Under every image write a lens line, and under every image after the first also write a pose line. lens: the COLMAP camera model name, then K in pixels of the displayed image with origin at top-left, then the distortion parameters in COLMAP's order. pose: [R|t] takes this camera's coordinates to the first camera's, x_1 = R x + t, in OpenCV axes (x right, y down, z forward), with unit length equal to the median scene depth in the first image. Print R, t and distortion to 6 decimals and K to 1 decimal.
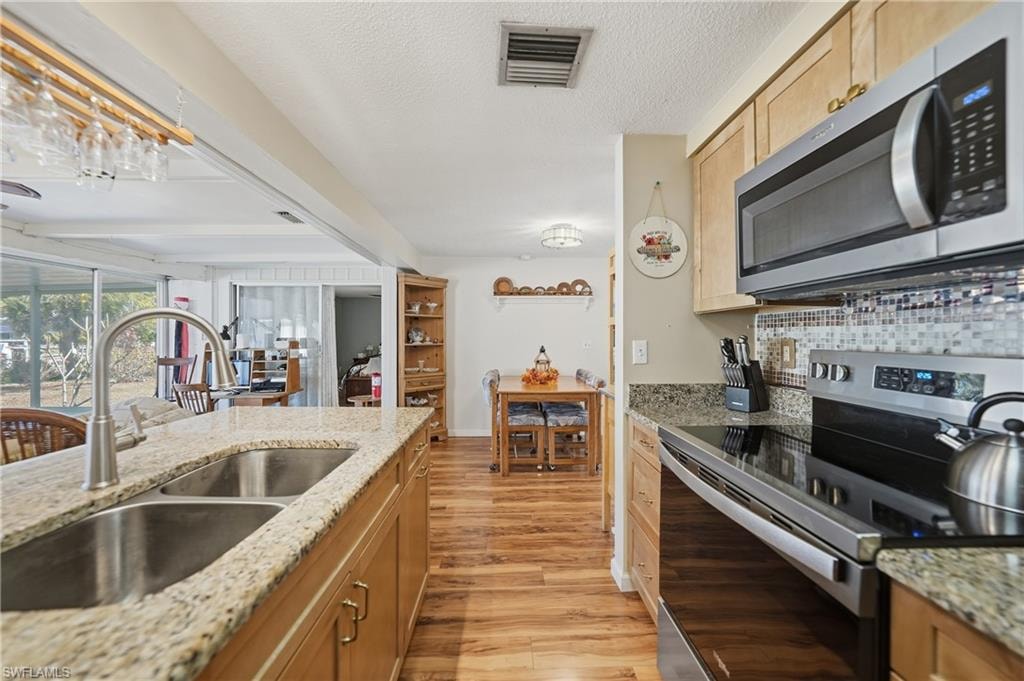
lens RADIAL K [[371.5, 0, 512.4], [0, 371.5, 338.6], [0, 0, 1]] dist [-0.022801, 0.004794]
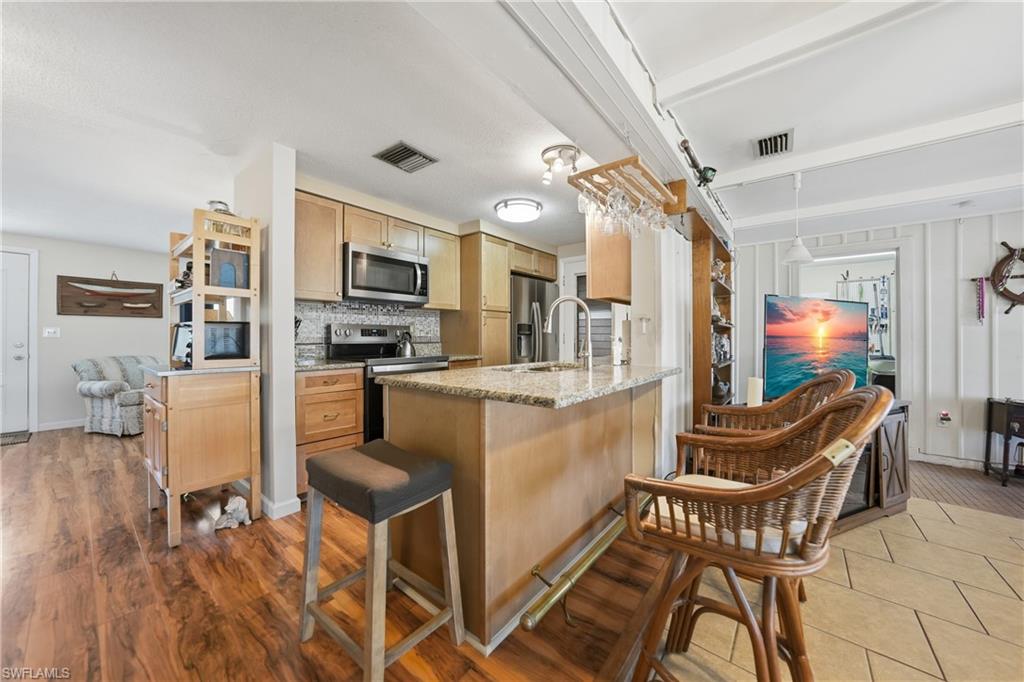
lens RADIAL K [[371.5, 0, 508.1], [0, 371.5, 334.0], [0, 0, 1]] dist [-0.022801, 0.004794]
pose [[-0.757281, -0.001992, 0.653086, -0.716267], [-0.005505, 0.999979, -0.003333, 0.047397], [-0.653066, -0.006119, -0.757276, 0.984069]]
